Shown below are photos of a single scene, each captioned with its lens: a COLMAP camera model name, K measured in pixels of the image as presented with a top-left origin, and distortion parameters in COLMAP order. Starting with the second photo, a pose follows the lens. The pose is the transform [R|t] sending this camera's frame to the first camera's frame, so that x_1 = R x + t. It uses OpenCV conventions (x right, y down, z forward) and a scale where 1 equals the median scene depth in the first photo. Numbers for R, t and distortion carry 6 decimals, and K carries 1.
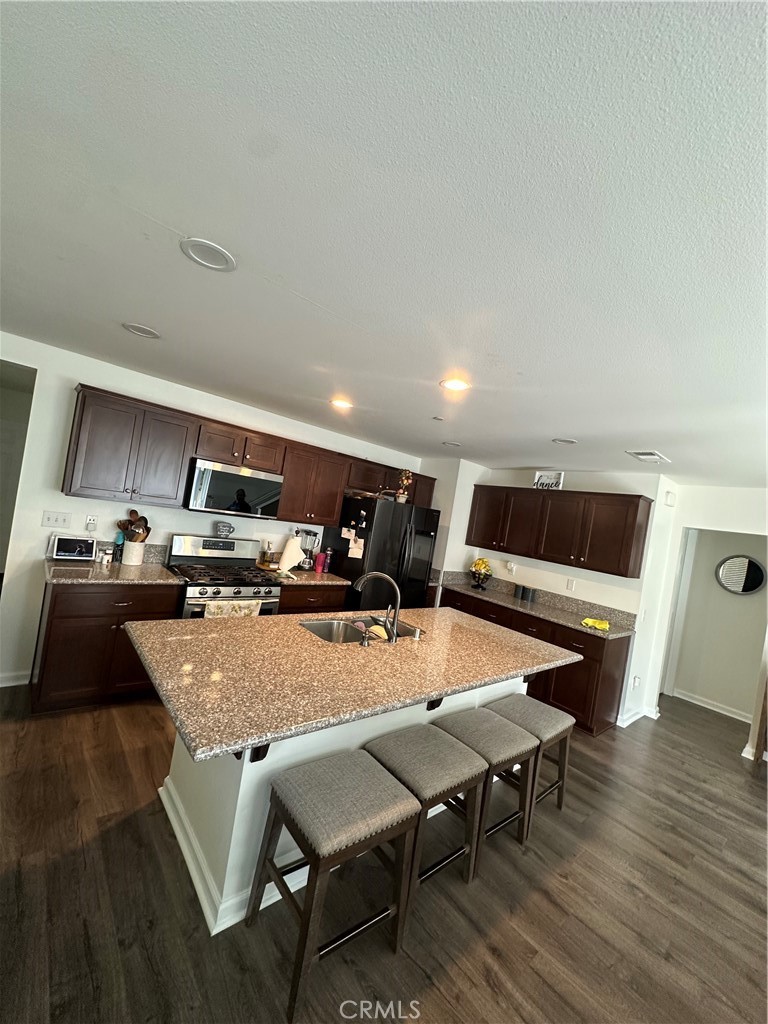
lens RADIAL K [[411.9, 0, 387.6], [0, 411.9, 511.6], [0, 0, 1]] dist [-0.003698, -0.000099]
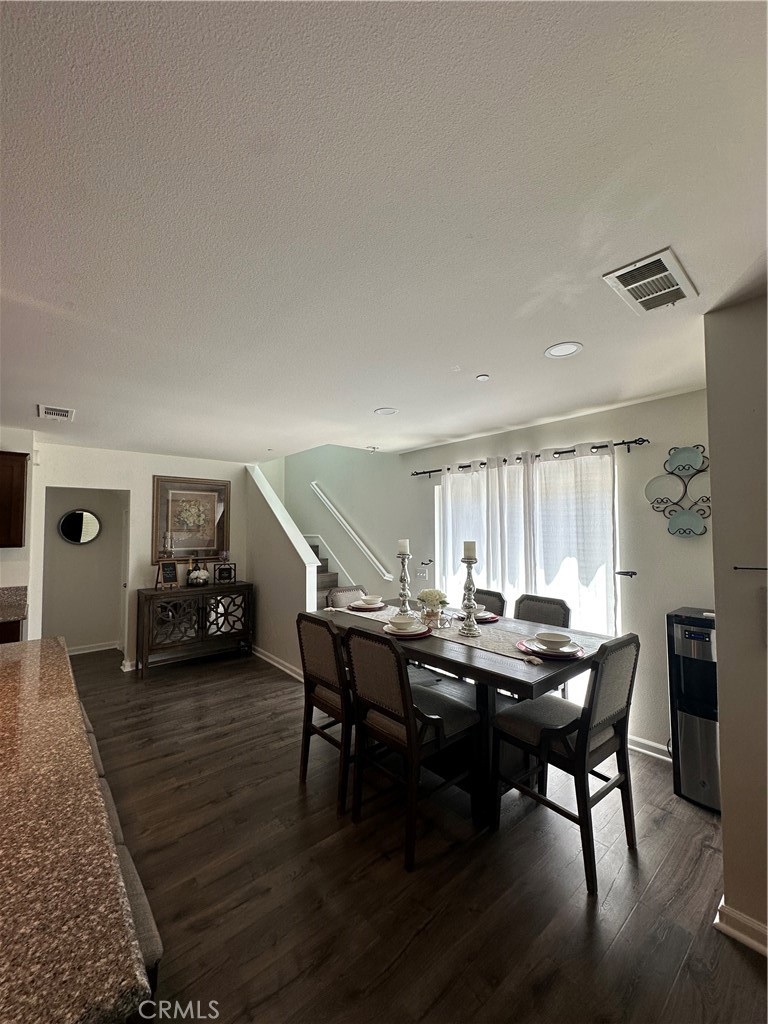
lens RADIAL K [[411.9, 0, 384.8], [0, 411.9, 511.5], [0, 0, 1]] dist [-0.003698, -0.000099]
pose [[0.002031, -0.115507, 0.993305, -0.359041], [0.000349, 0.993307, 0.115507, -0.021359], [-0.999998, 0.000112, 0.002058, 0.279688]]
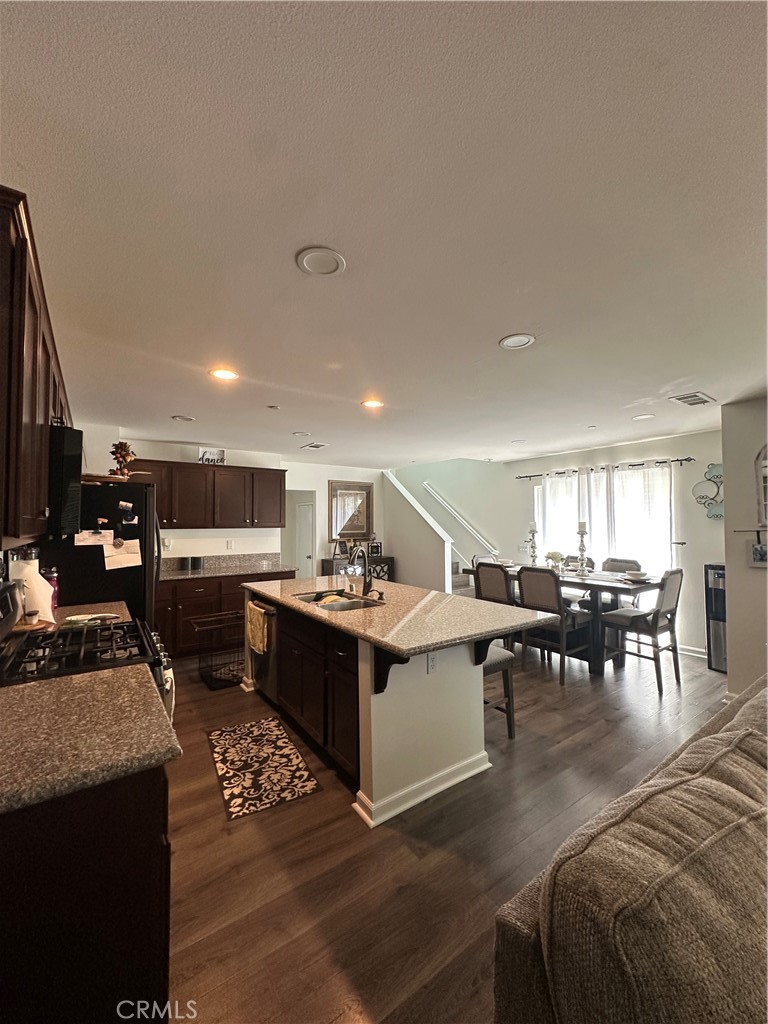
lens RADIAL K [[411.9, 0, 386.8], [0, 411.9, 510.3], [0, 0, 1]] dist [-0.003698, -0.000099]
pose [[0.088729, -0.129578, 0.987591, -1.148677], [0.013875, 0.991567, 0.128853, -0.115389], [-0.995959, 0.002269, 0.089778, 0.743343]]
